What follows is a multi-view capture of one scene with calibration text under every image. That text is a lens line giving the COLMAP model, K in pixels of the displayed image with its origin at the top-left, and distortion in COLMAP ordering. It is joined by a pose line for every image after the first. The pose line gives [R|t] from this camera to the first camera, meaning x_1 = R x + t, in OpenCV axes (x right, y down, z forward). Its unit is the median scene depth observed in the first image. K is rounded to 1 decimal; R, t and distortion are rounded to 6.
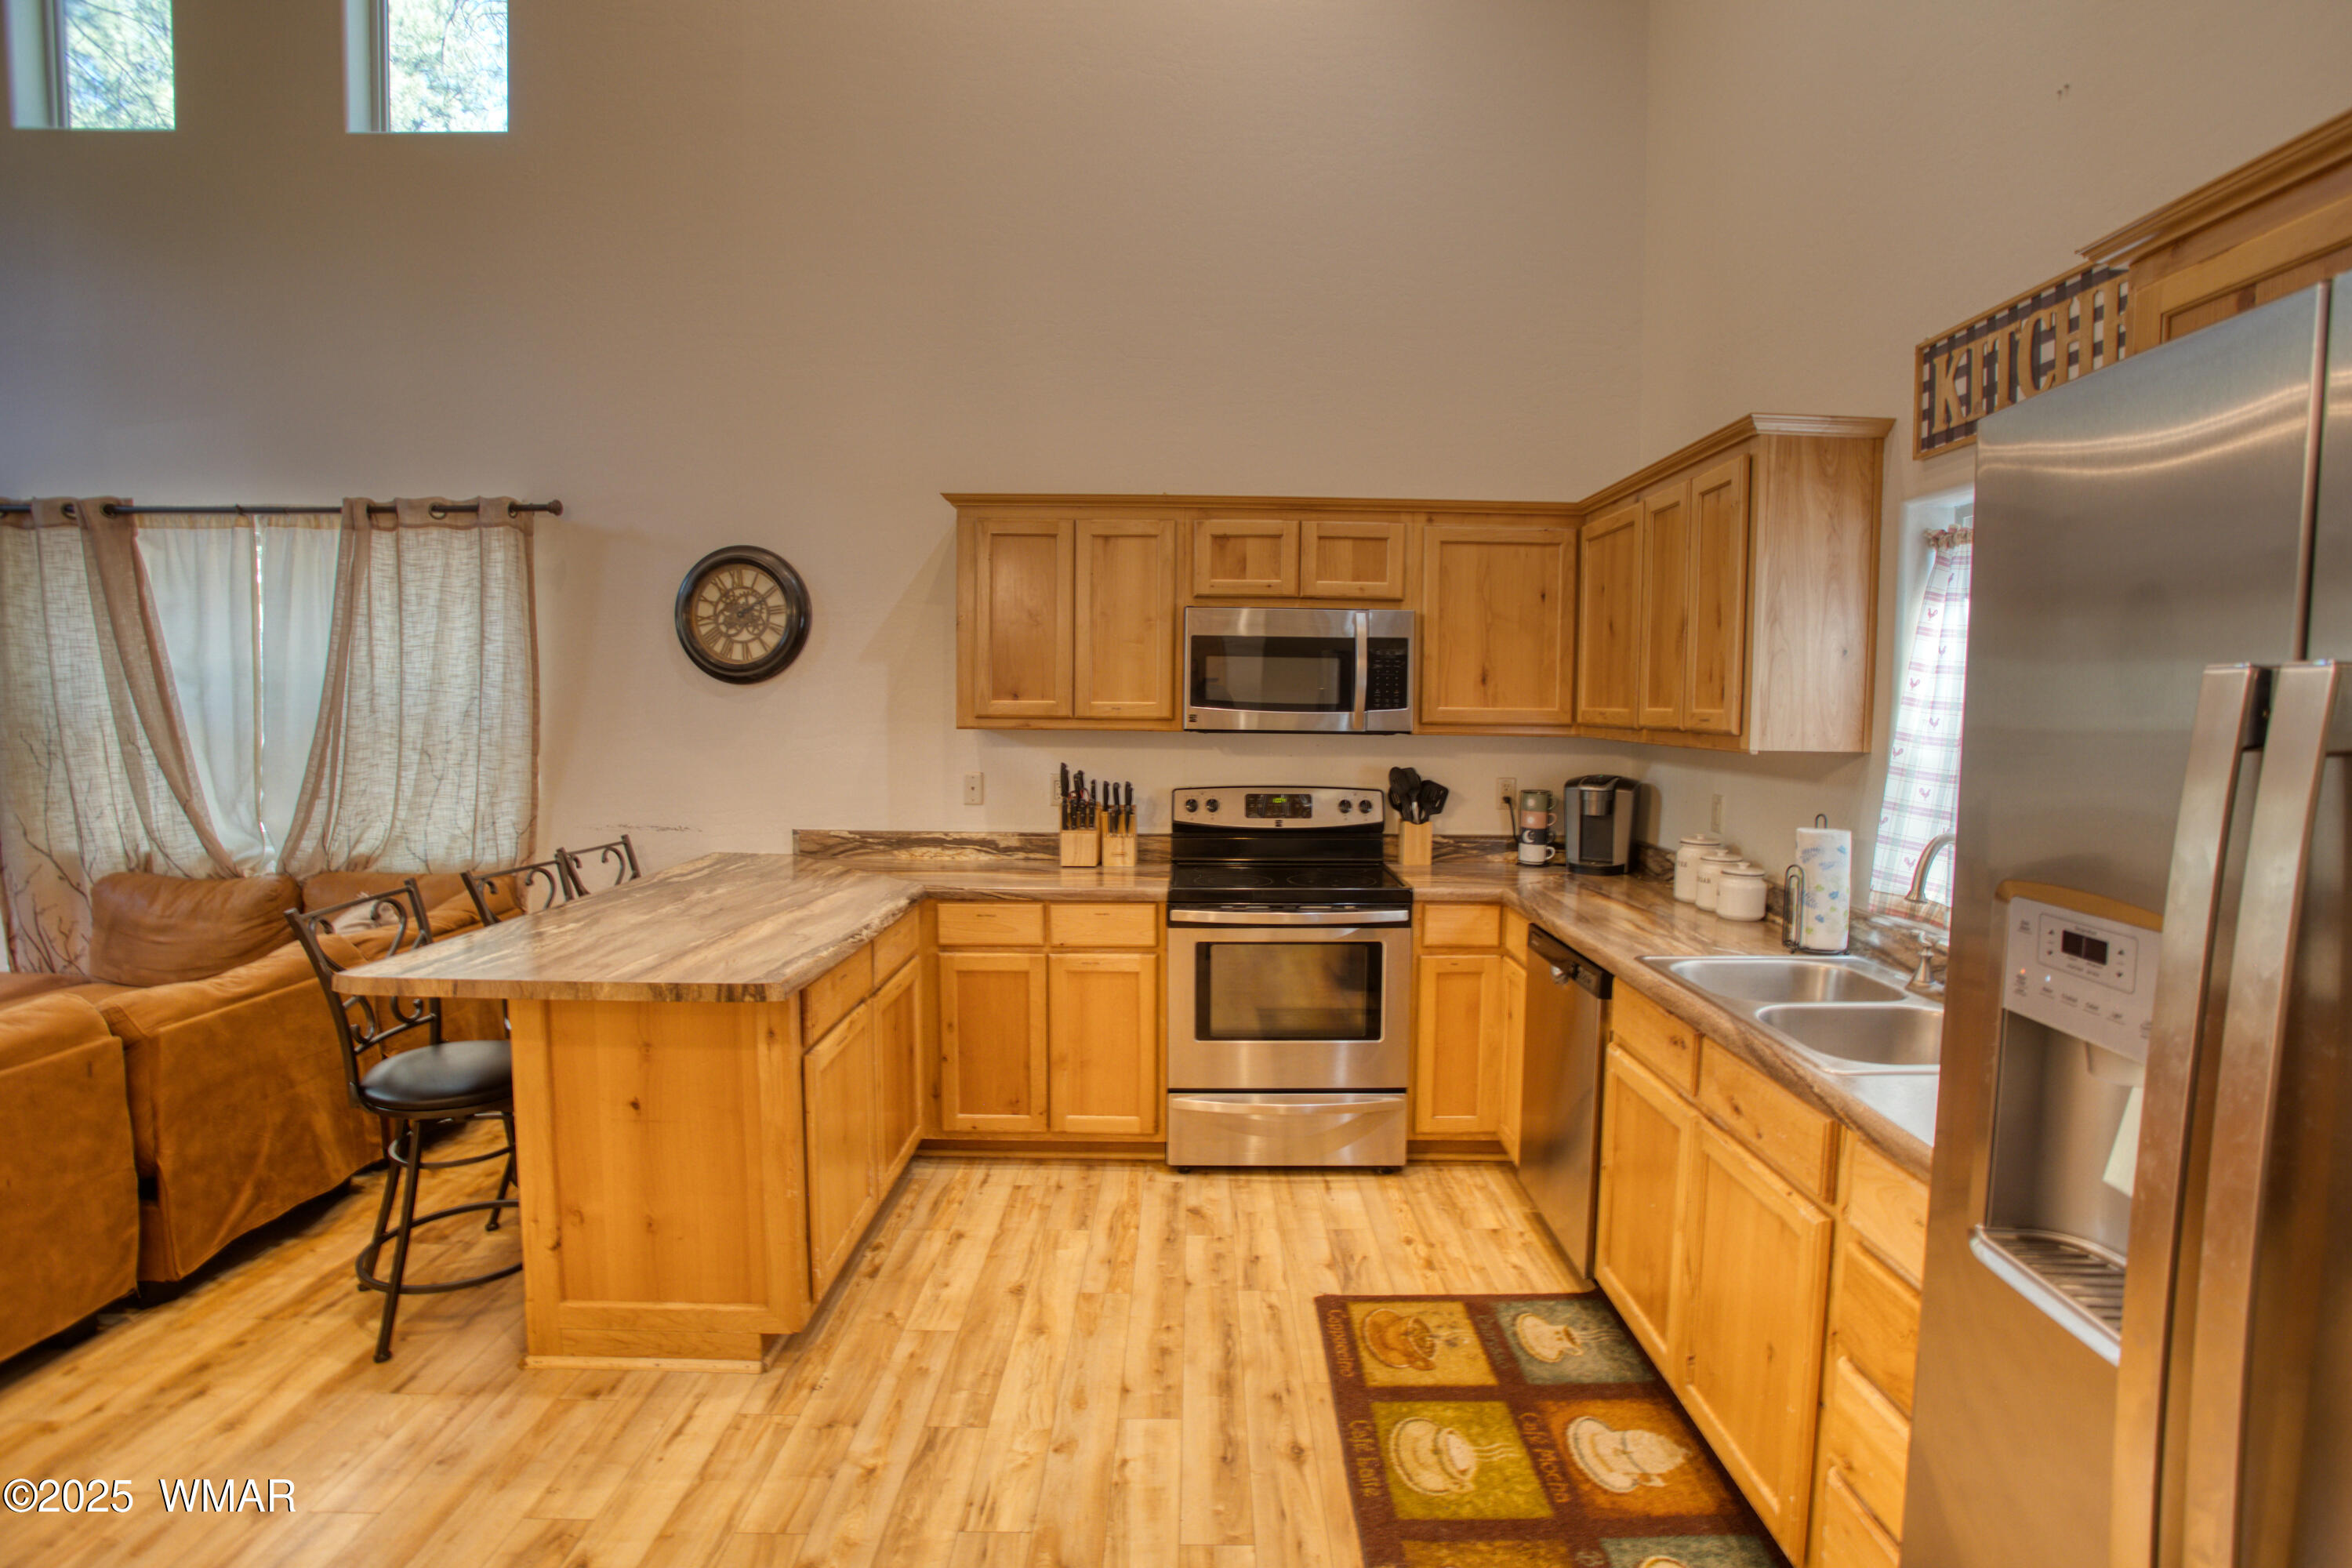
lens RADIAL K [[1147.4, 0, 1229.1], [0, 1147.4, 783.4], [0, 0, 1]] dist [-0.077235, 0.030391]
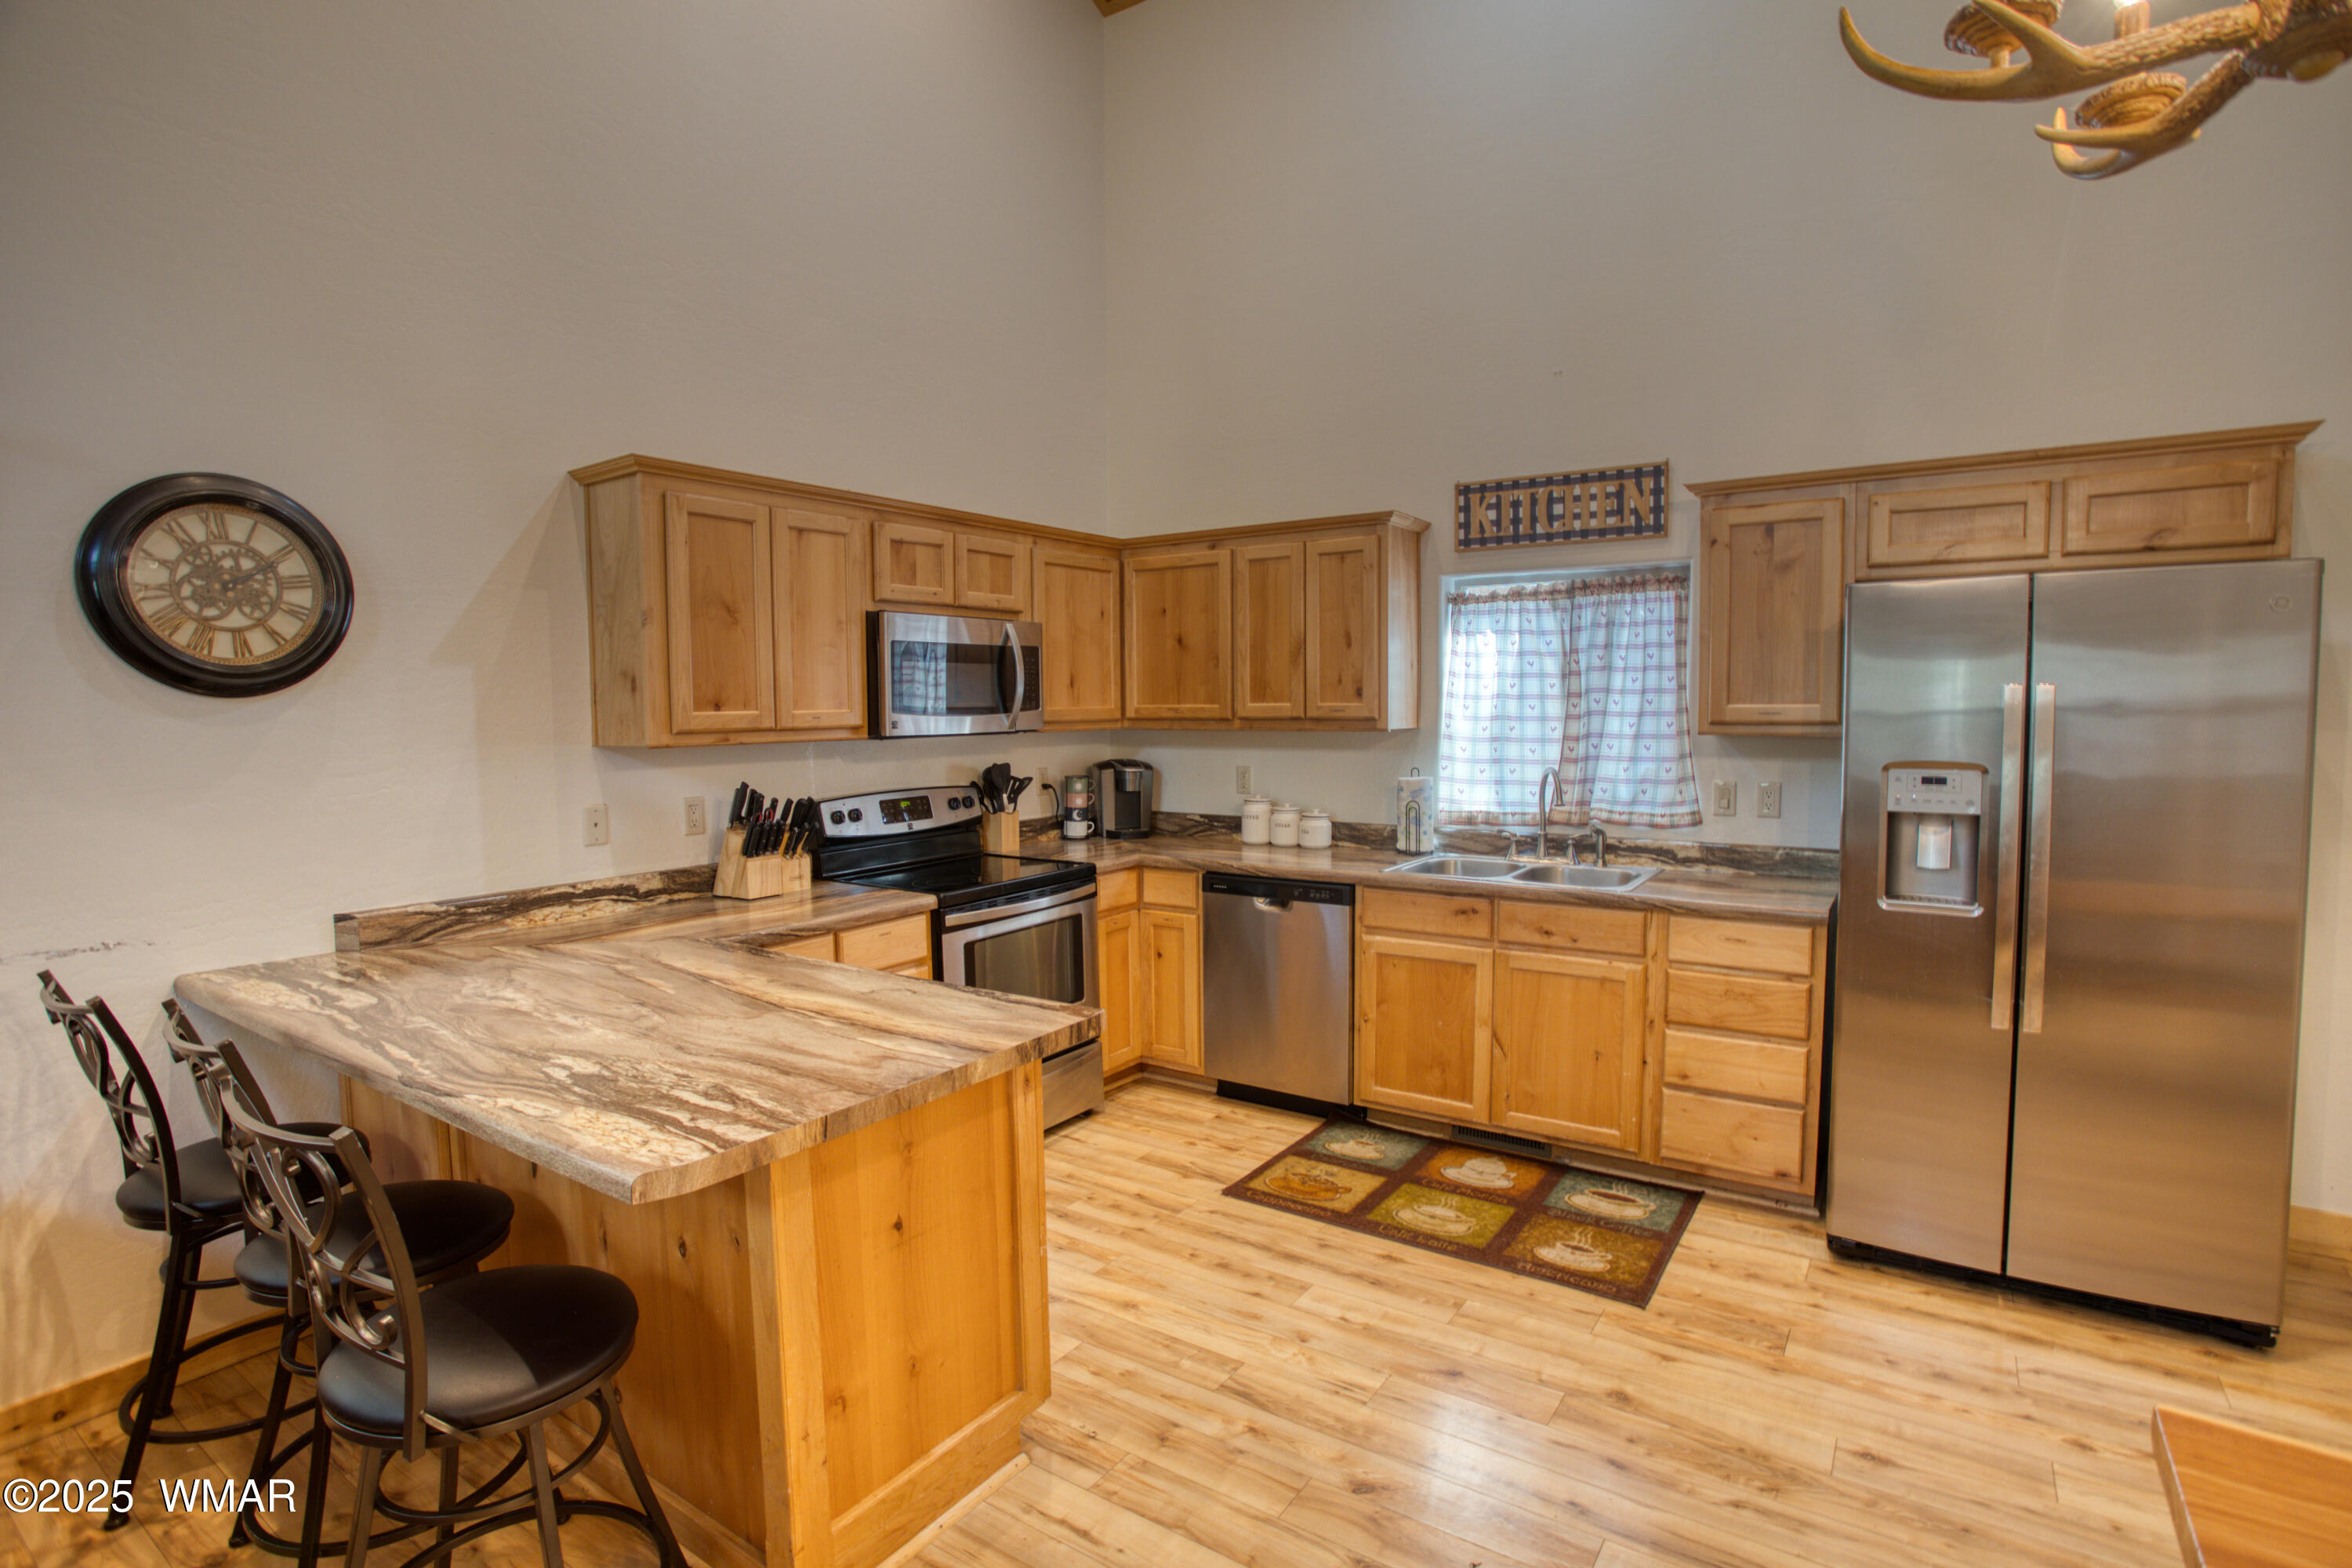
lens RADIAL K [[1142.9, 0, 1201.3], [0, 1142.9, 776.3], [0, 0, 1]] dist [-0.072071, 0.027319]
pose [[0.565826, -0.070671, 0.821490, -0.660811], [0.075413, 0.996580, 0.033791, -0.025054], [-0.821069, 0.042831, 0.569220, 0.225399]]
